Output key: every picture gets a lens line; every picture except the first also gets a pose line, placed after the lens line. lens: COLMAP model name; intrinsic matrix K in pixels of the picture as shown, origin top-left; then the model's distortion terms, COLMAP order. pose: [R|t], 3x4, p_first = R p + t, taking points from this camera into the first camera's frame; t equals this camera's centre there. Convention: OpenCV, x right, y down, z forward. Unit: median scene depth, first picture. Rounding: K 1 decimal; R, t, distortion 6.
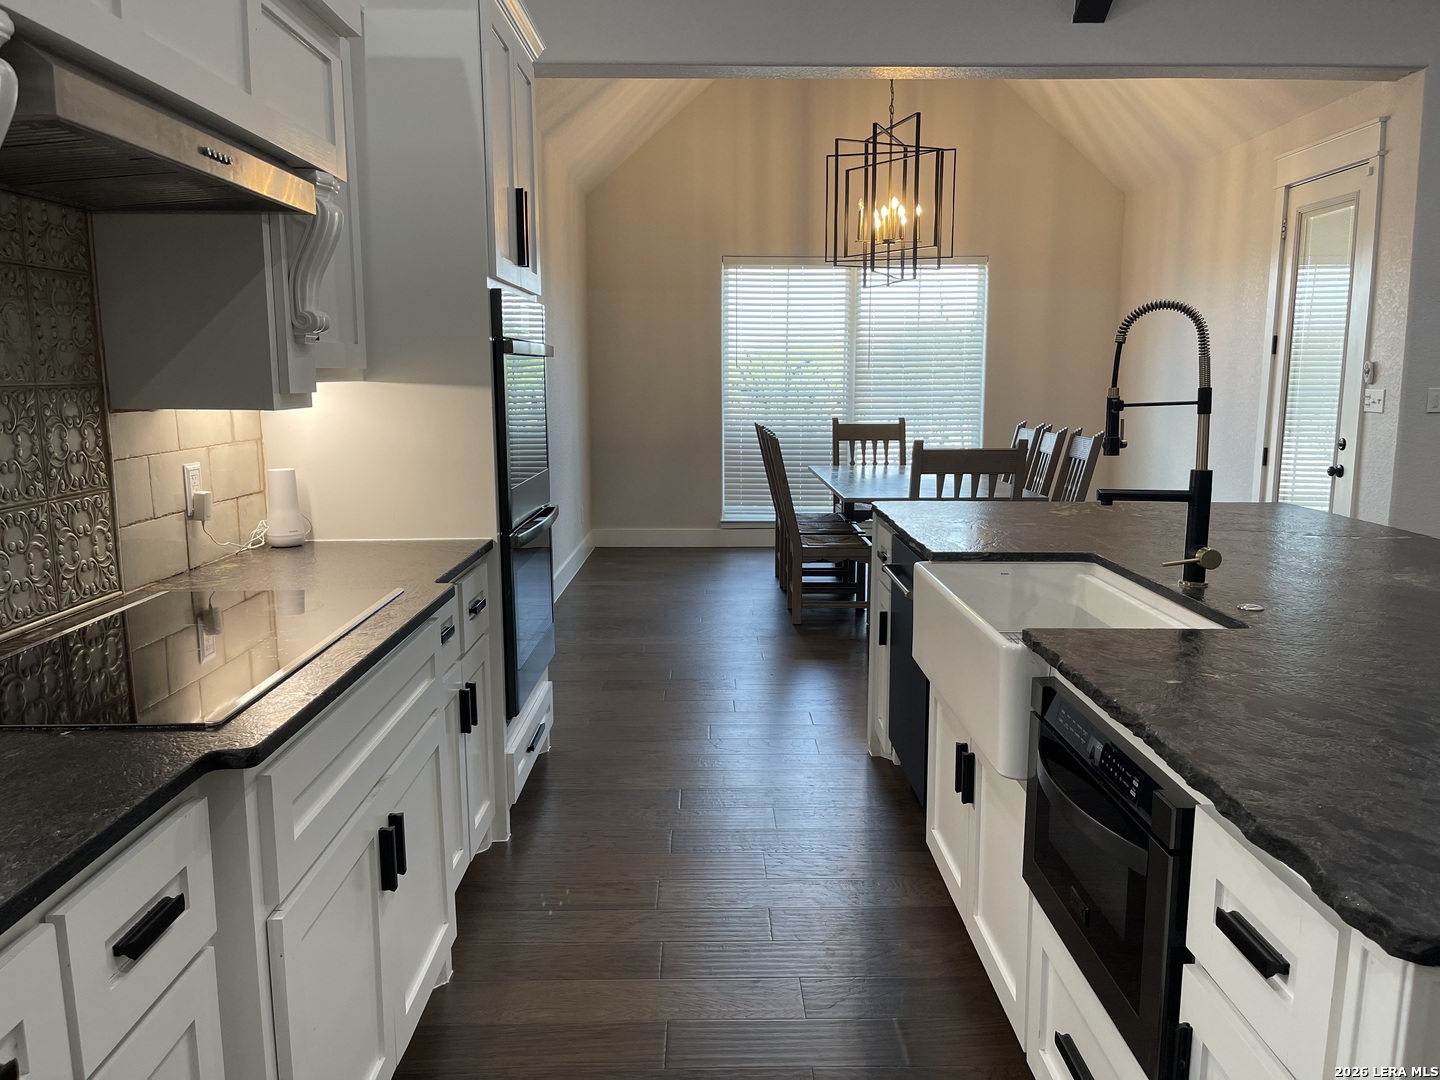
lens RADIAL K [[1087.3, 0, 729.6], [0, 1087.3, 547.3], [0, 0, 1]] dist [0.067249, -0.076236]
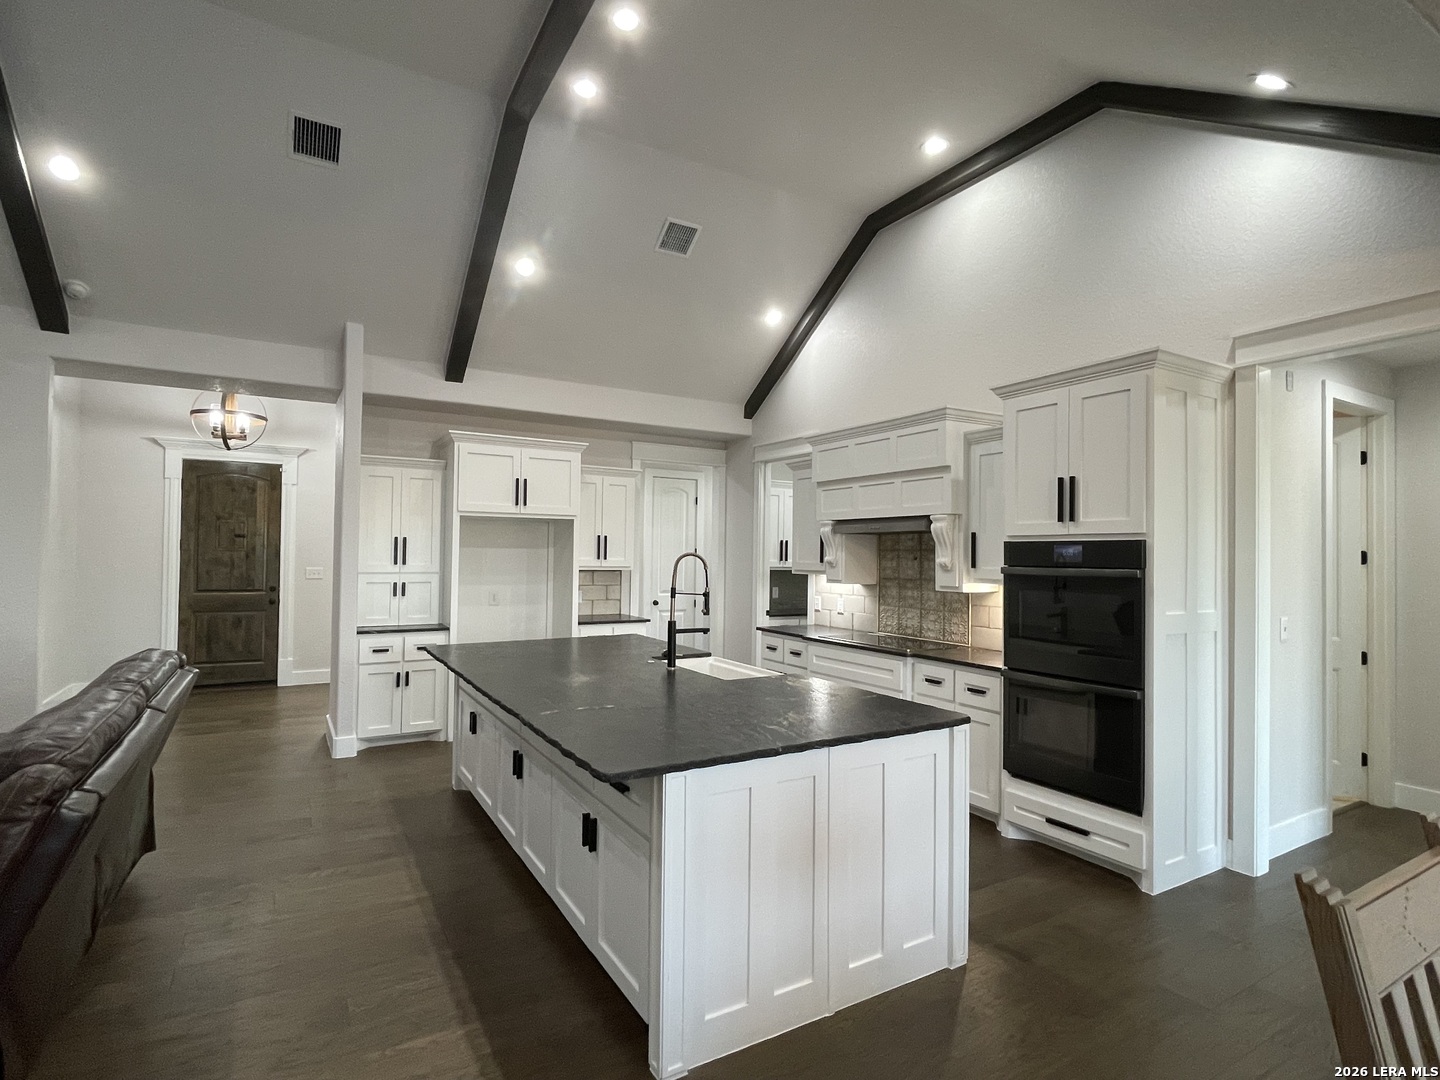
lens RADIAL K [[728.6, 0, 714.7], [0, 728.6, 543.6], [0, 0, 1]] dist [0.002094, 0.000197]
pose [[-0.872294, -0.015657, -0.488731, 0.979575], [-0.085711, 0.988909, 0.121297, -0.385416], [0.481411, 0.147696, -0.863961, 2.094596]]
